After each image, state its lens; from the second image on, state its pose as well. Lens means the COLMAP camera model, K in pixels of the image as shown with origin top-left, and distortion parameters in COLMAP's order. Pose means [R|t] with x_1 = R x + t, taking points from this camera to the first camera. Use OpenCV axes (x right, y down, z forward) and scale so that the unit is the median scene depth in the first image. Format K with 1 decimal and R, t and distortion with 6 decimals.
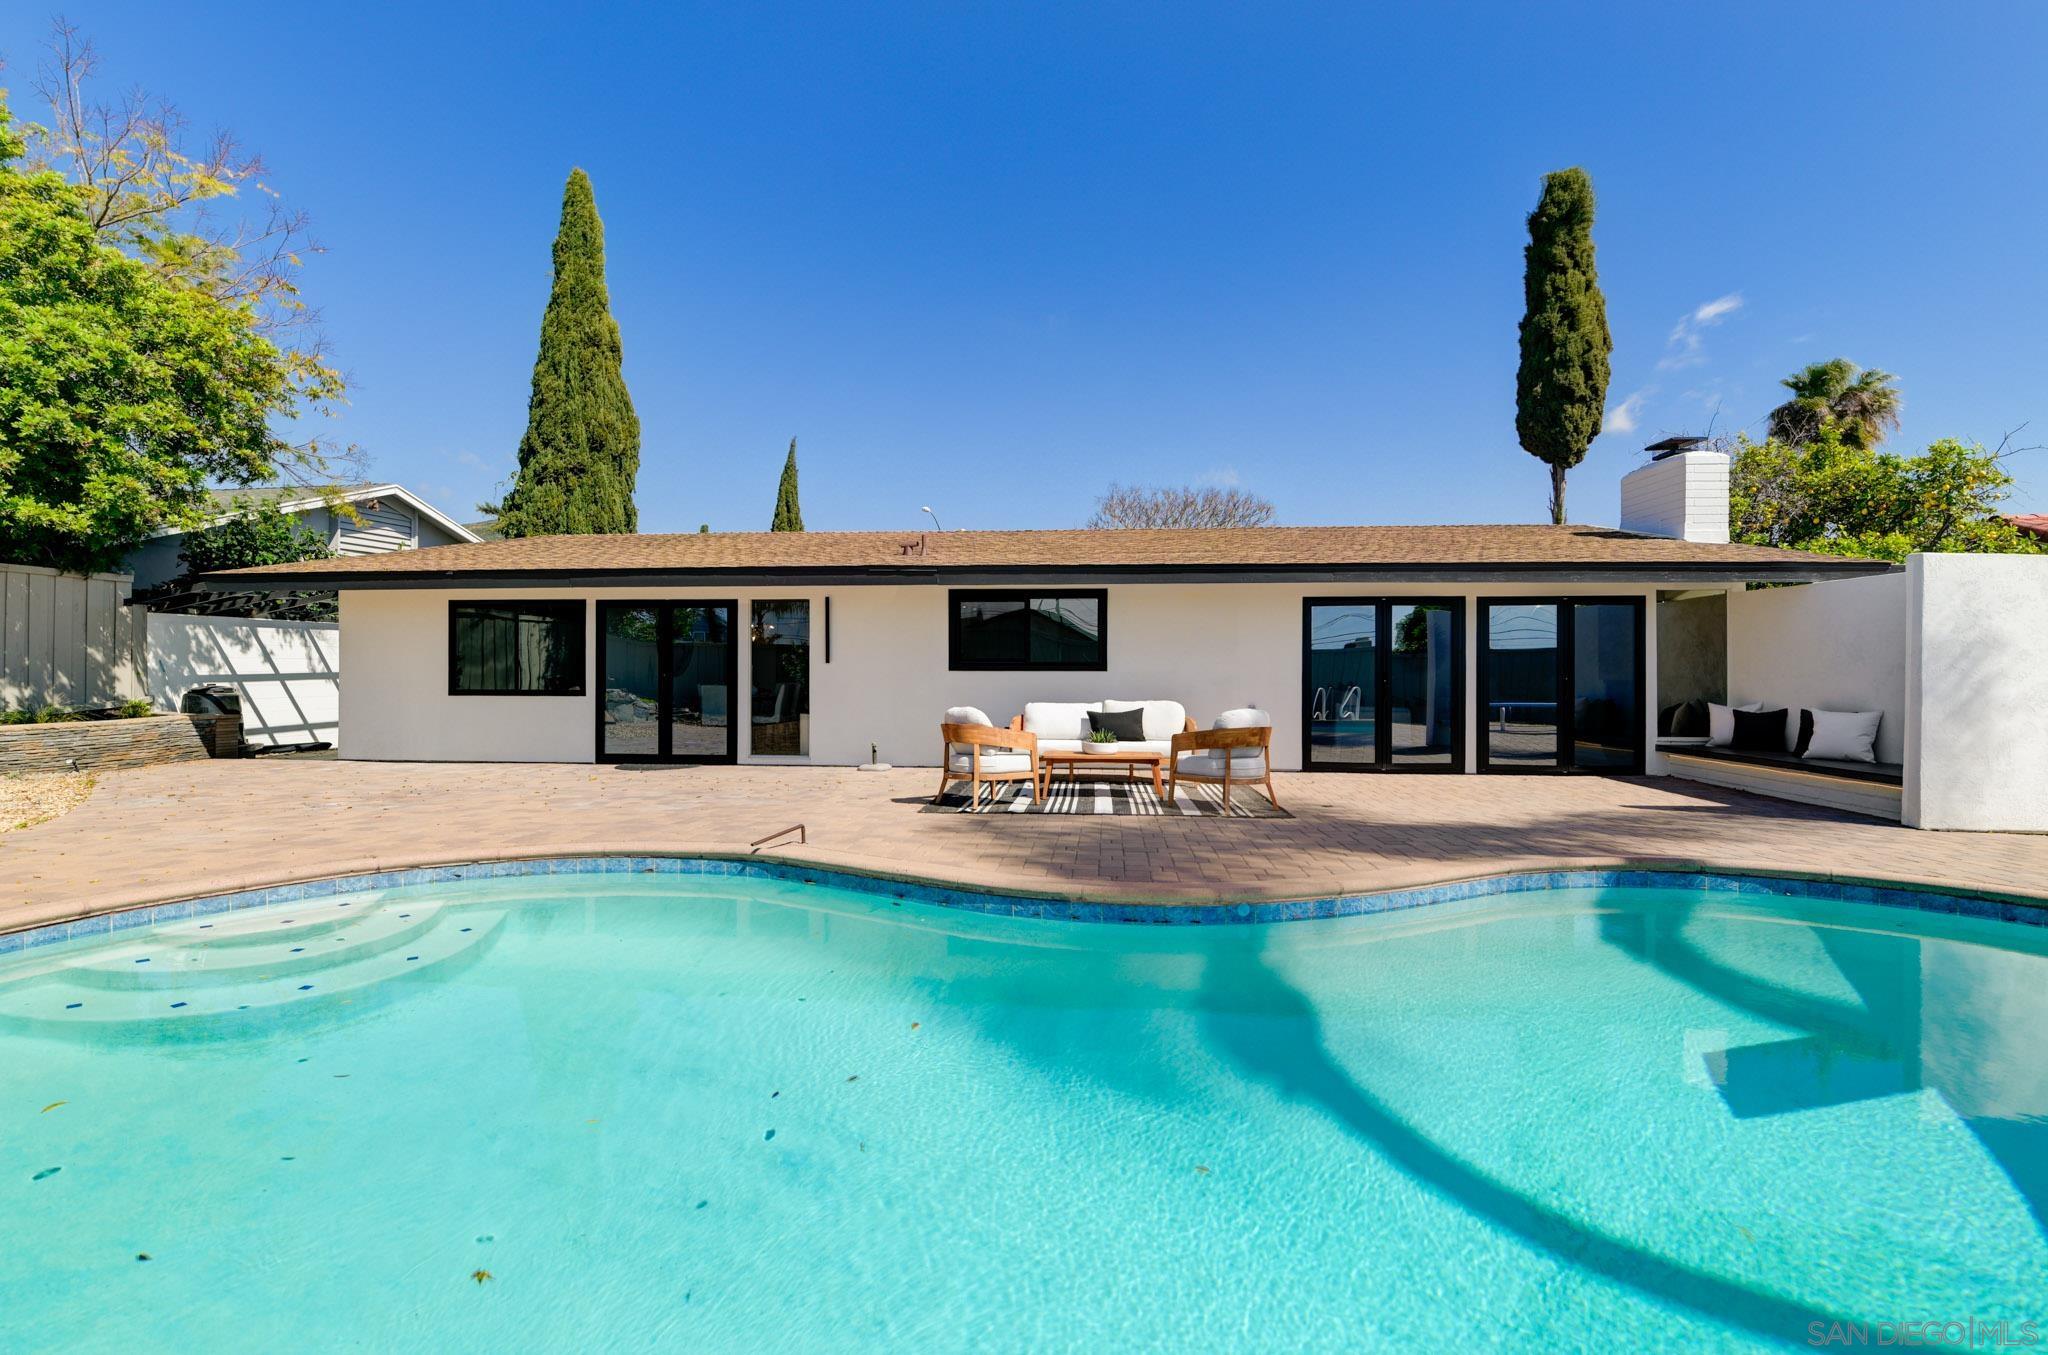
lens RADIAL K [[930.6, 0, 1073.5], [0, 930.6, 668.0], [0, 0, 1]] dist [-0.008594, 0.000065]
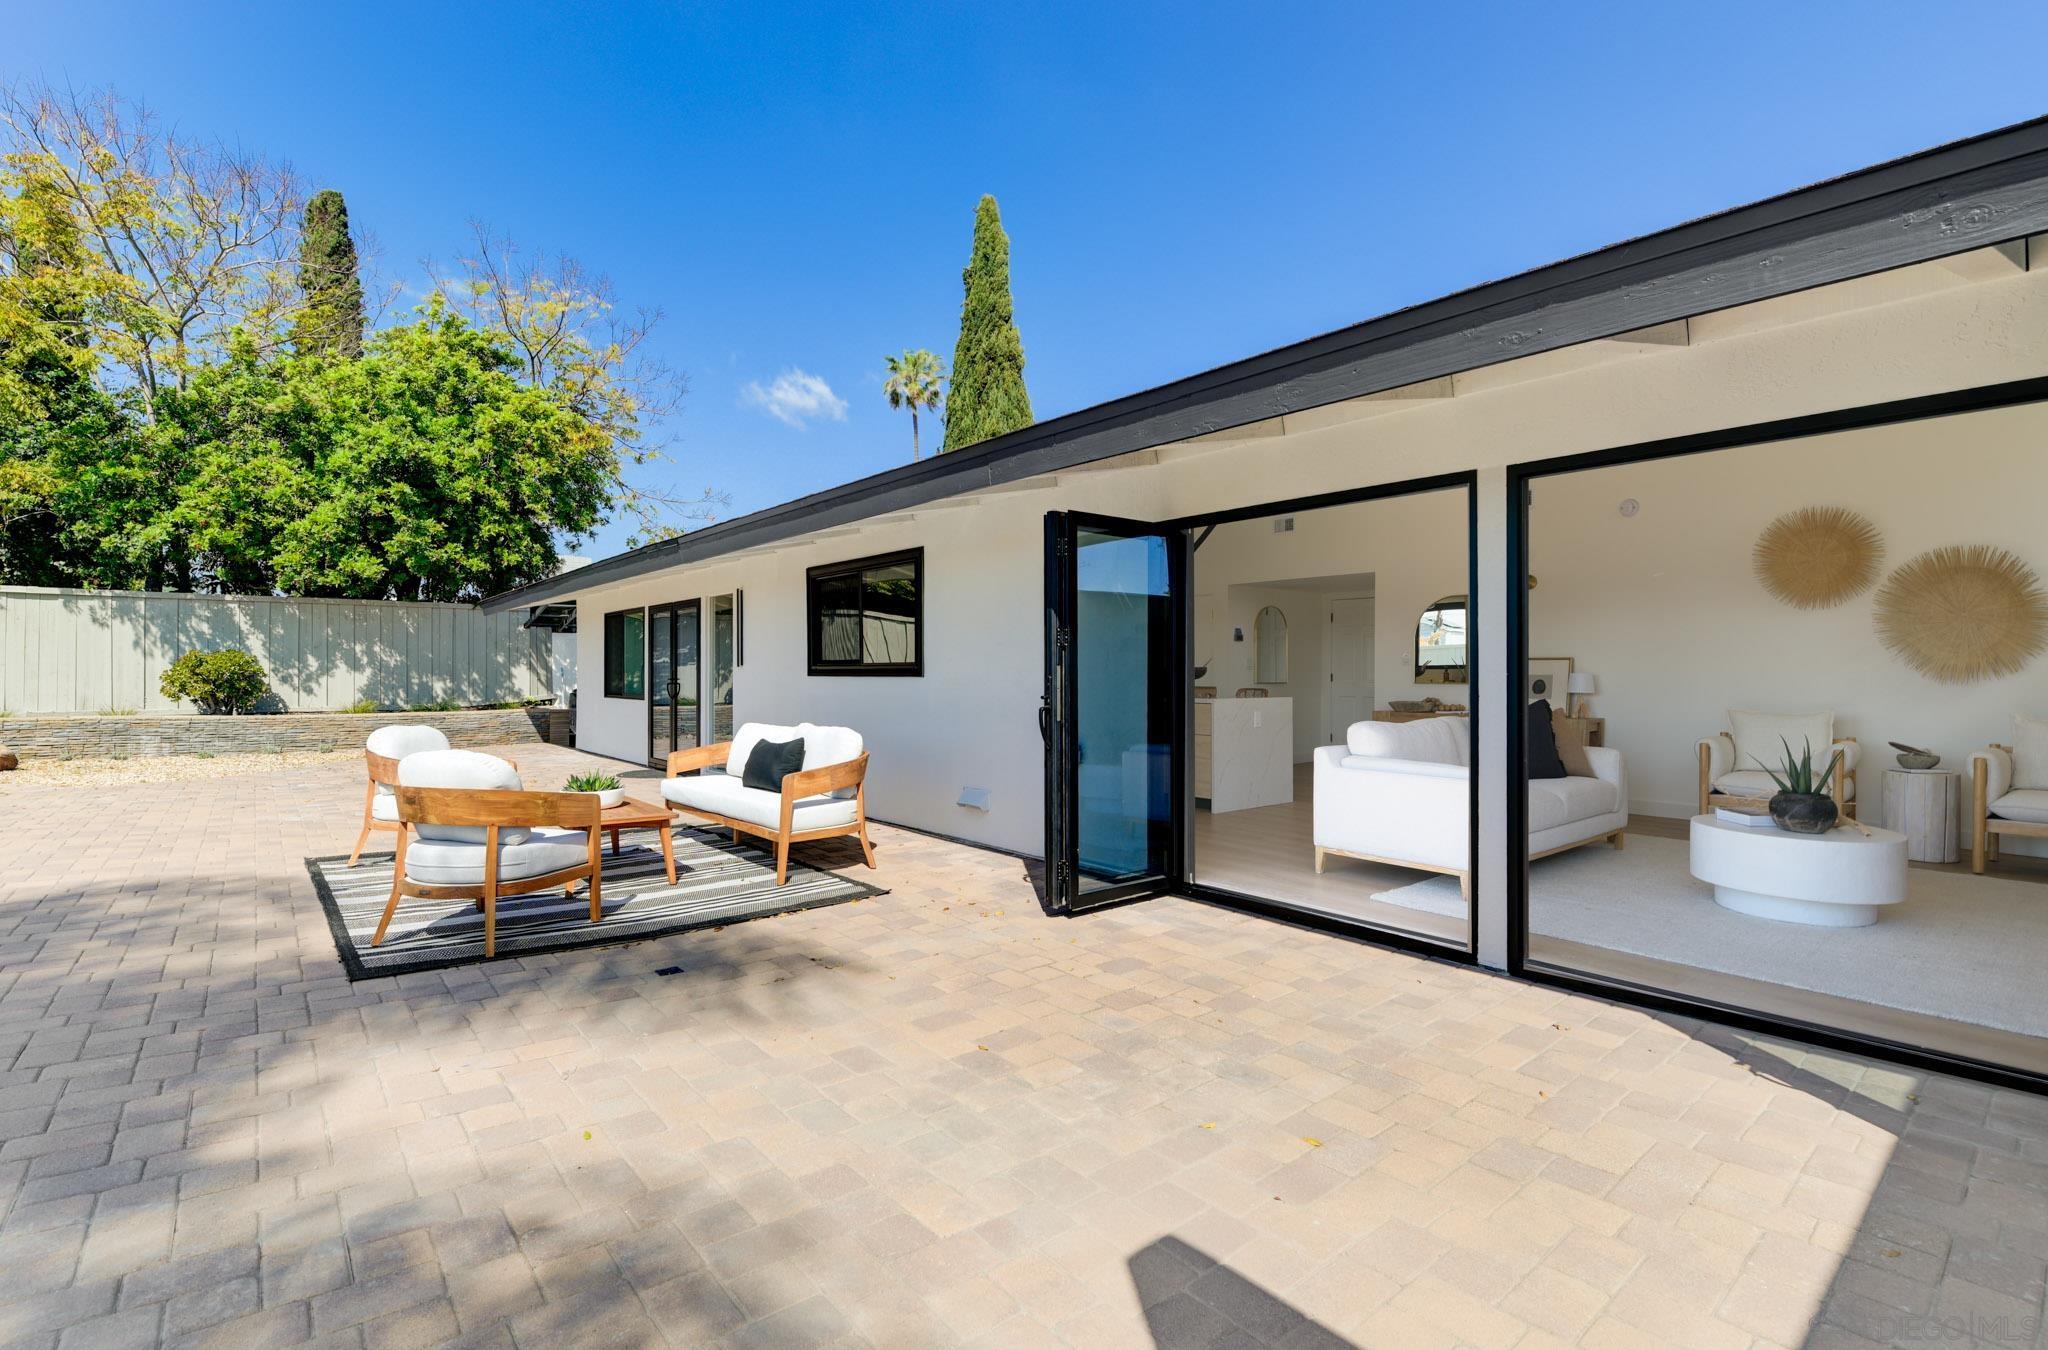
lens RADIAL K [[923.0, 0, 1024.0], [0, 923.0, 675.0], [0, 0, 1]] dist [-0.000239, -0.000434]
pose [[0.690333, 0.004270, -0.723479, 0.267808], [0.004460, 0.999938, 0.010158, -0.001447], [0.723478, -0.010239, 0.690272, 0.304695]]
